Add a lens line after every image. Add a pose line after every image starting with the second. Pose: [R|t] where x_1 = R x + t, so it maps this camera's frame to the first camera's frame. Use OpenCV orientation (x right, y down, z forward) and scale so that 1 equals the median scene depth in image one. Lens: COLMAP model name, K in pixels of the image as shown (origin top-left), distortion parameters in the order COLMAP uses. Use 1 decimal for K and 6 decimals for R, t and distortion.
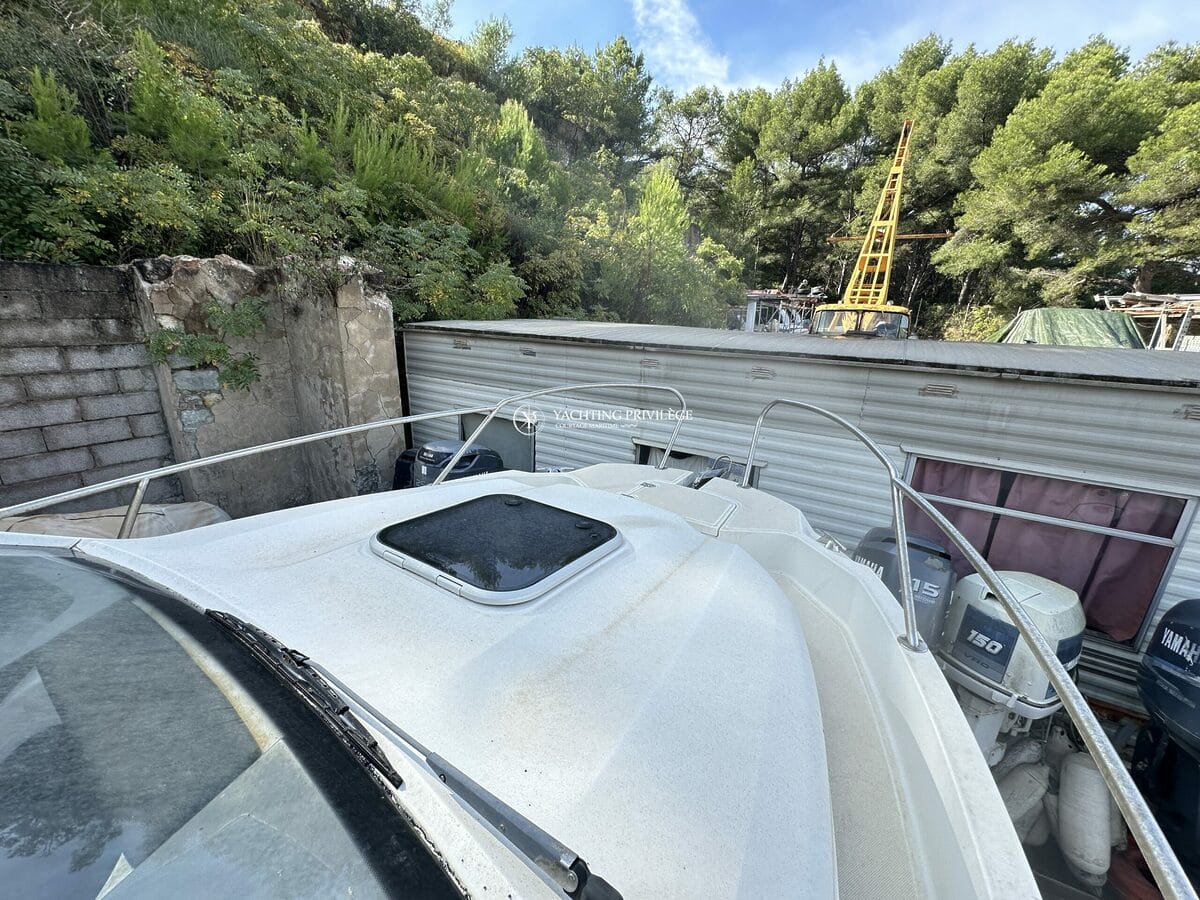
lens RADIAL K [[478.4, 0, 601.3], [0, 478.4, 452.3], [0, 0, 1]] dist [-0.001279, 0.000413]
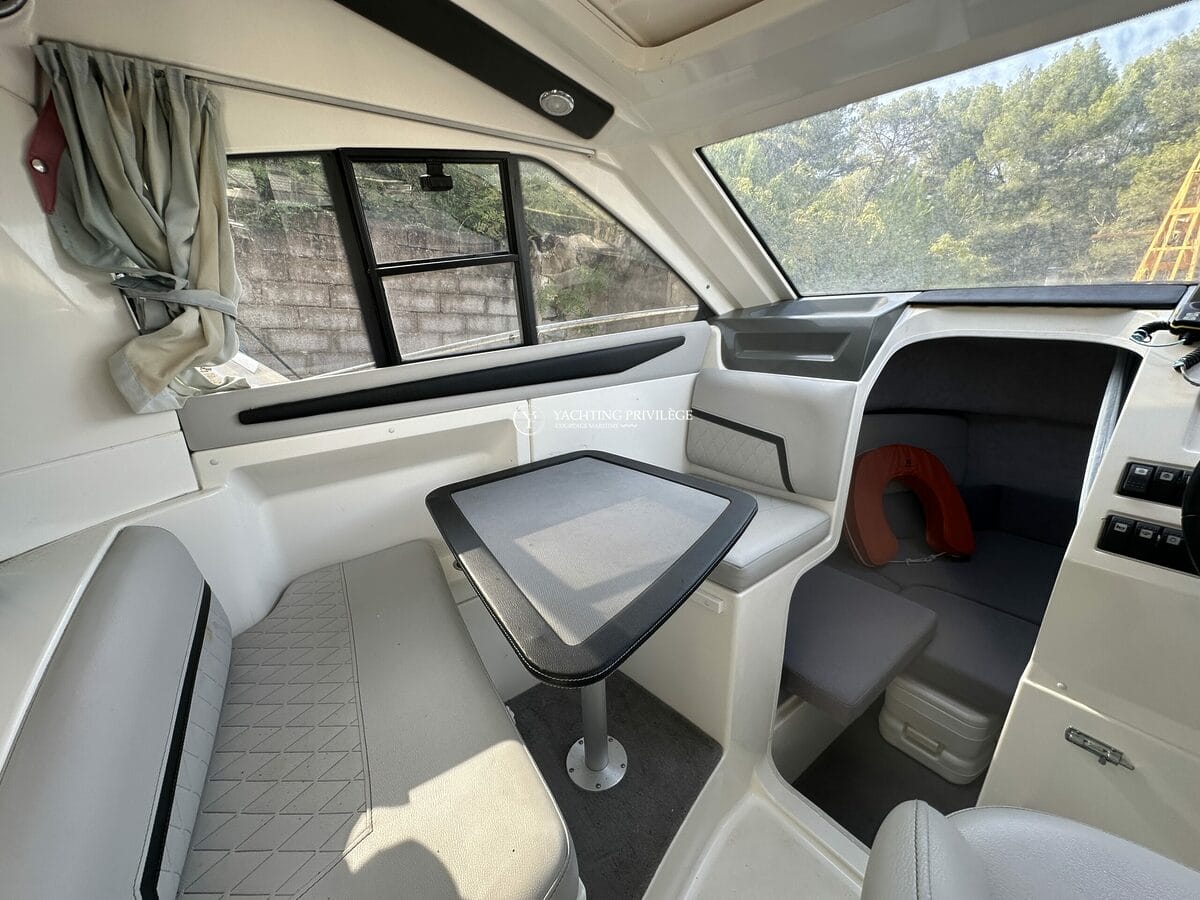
lens RADIAL K [[478.4, 0, 601.3], [0, 478.4, 452.3], [0, 0, 1]] dist [-0.001279, 0.000413]
pose [[0.951019, 0.091074, -0.295411, -0.037500], [-0.103516, 0.994269, -0.026722, 0.025486], [0.291285, 0.055992, 0.954996, -0.023491]]
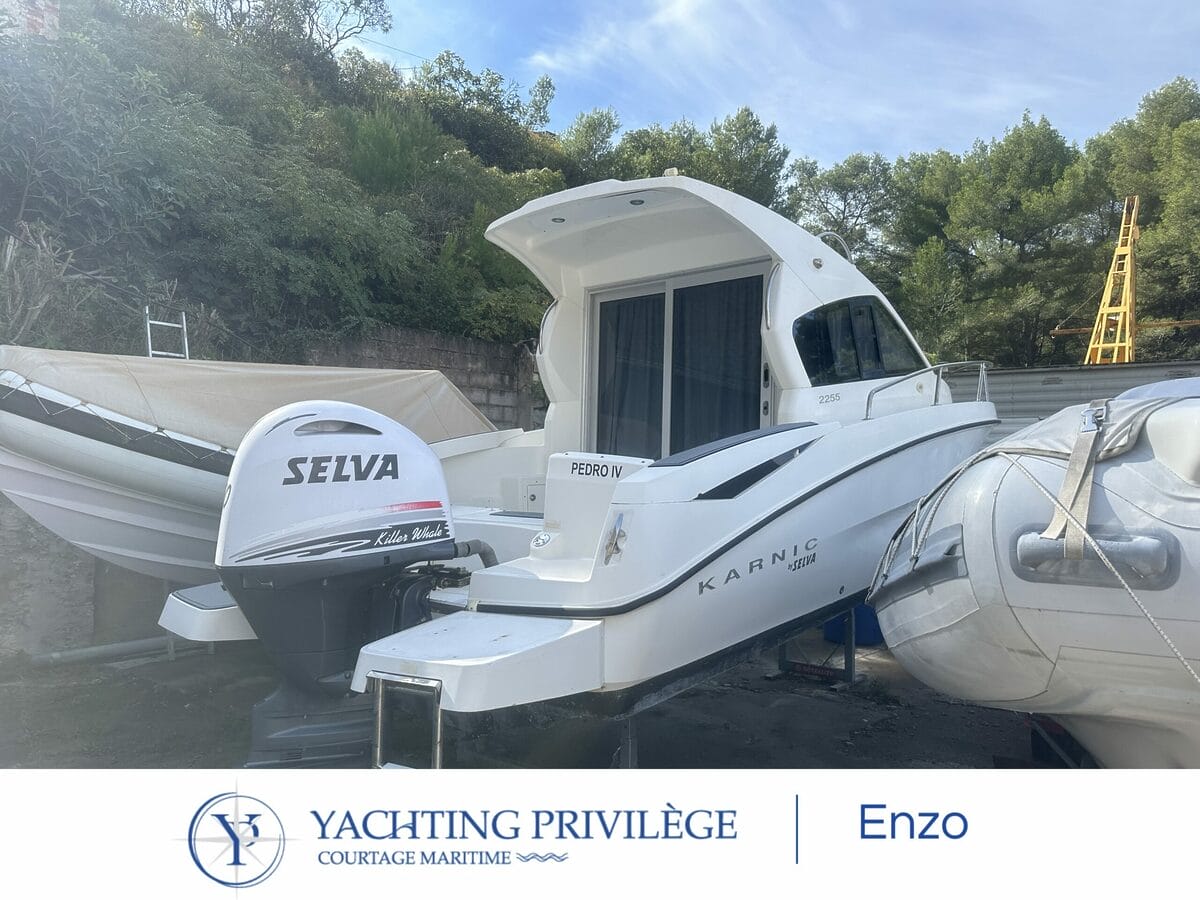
lens RADIAL K [[842.4, 0, 587.7], [0, 842.4, 446.5], [0, 0, 1]] dist [0.000412, -0.000463]
pose [[0.990945, -0.017790, -0.133085, -0.046076], [-0.024838, 0.949787, -0.311909, 0.088516], [0.131951, 0.312390, 0.940745, -0.164623]]
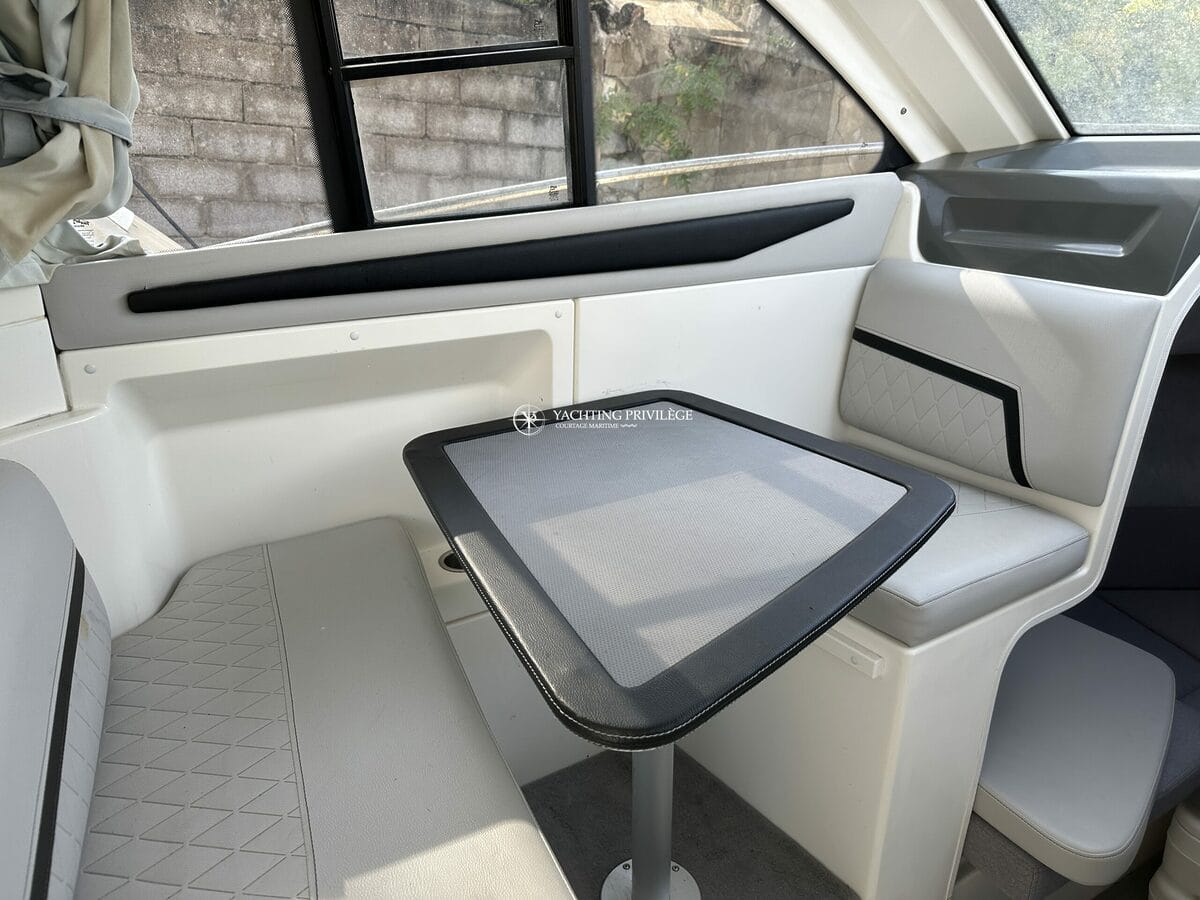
lens RADIAL K [[843.1, 0, 611.1], [0, 843.1, 450.1], [0, 0, 1]] dist [0.076247, -0.120350]
pose [[0.912390, 0.171959, -0.371449, -0.036972], [-0.167165, 0.984886, 0.045337, 0.025868], [0.373632, 0.020728, 0.927346, -0.025448]]
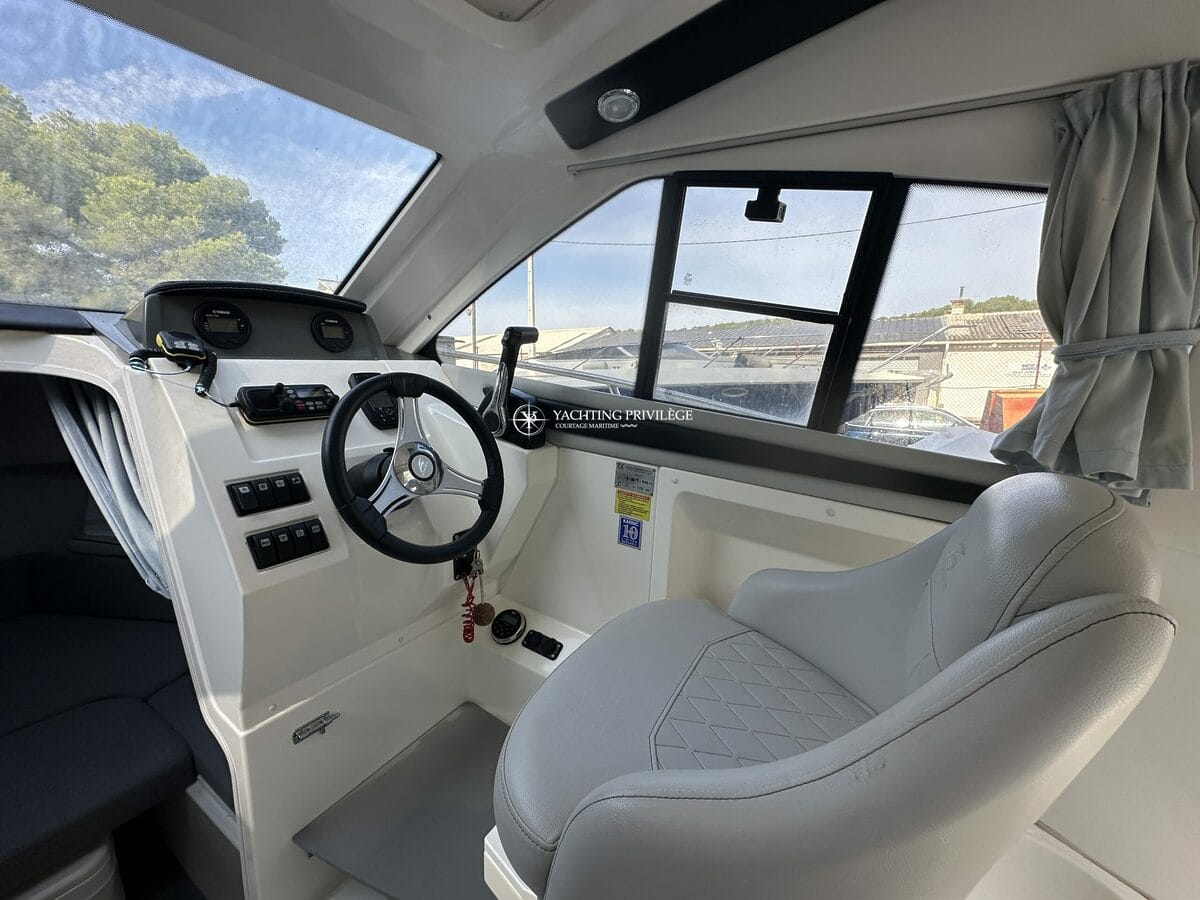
lens RADIAL K [[478.4, 0, 601.3], [0, 478.4, 452.3], [0, 0, 1]] dist [-0.001279, 0.000413]
pose [[-0.004711, -0.202485, 0.979274, -0.042733], [0.293446, 0.935892, 0.194926, 0.022159], [-0.955964, 0.288282, 0.055009, -0.014027]]
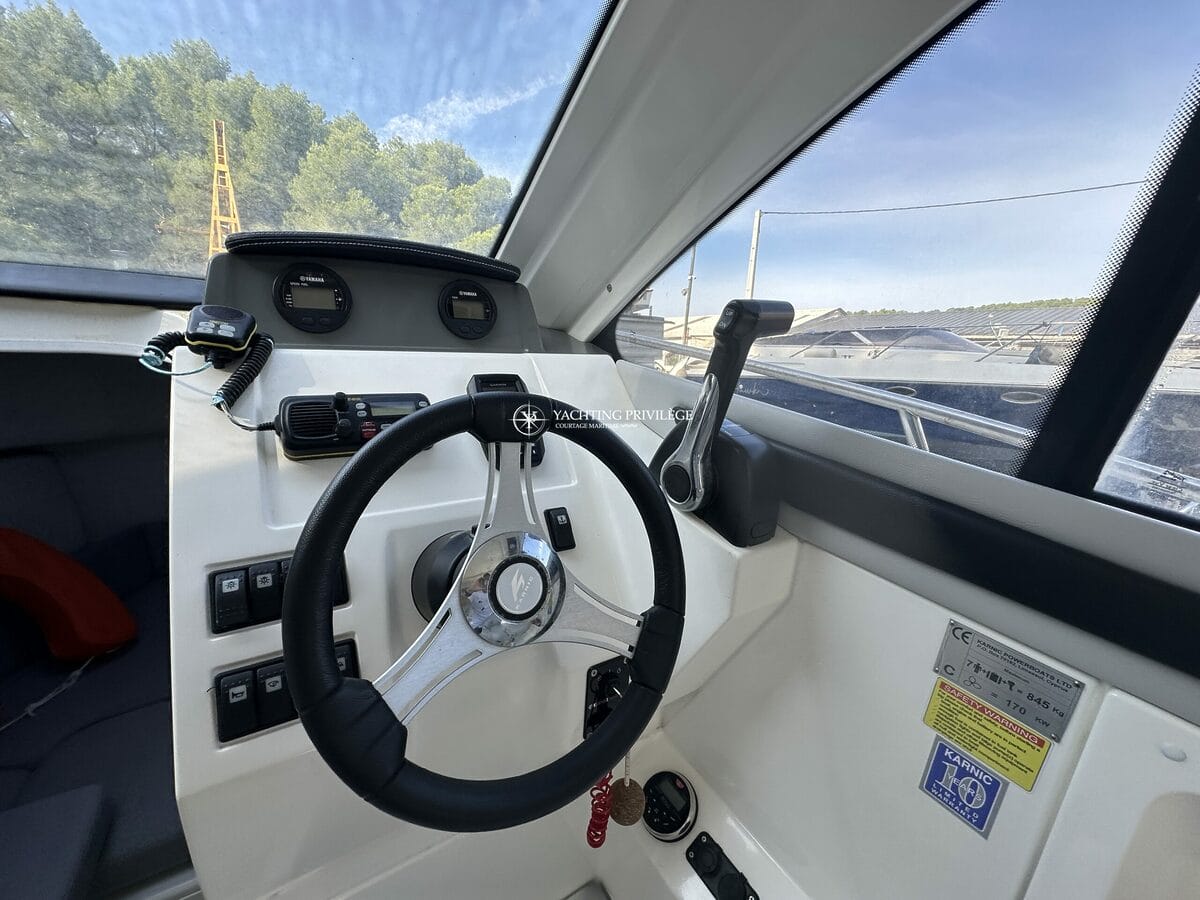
lens RADIAL K [[478.4, 0, 601.3], [0, 478.4, 452.3], [0, 0, 1]] dist [-0.001279, 0.000413]
pose [[0.407023, -0.213147, 0.888201, -0.027474], [0.243834, 0.962460, 0.119229, 0.020700], [-0.880271, 0.168045, 0.443716, -0.011289]]
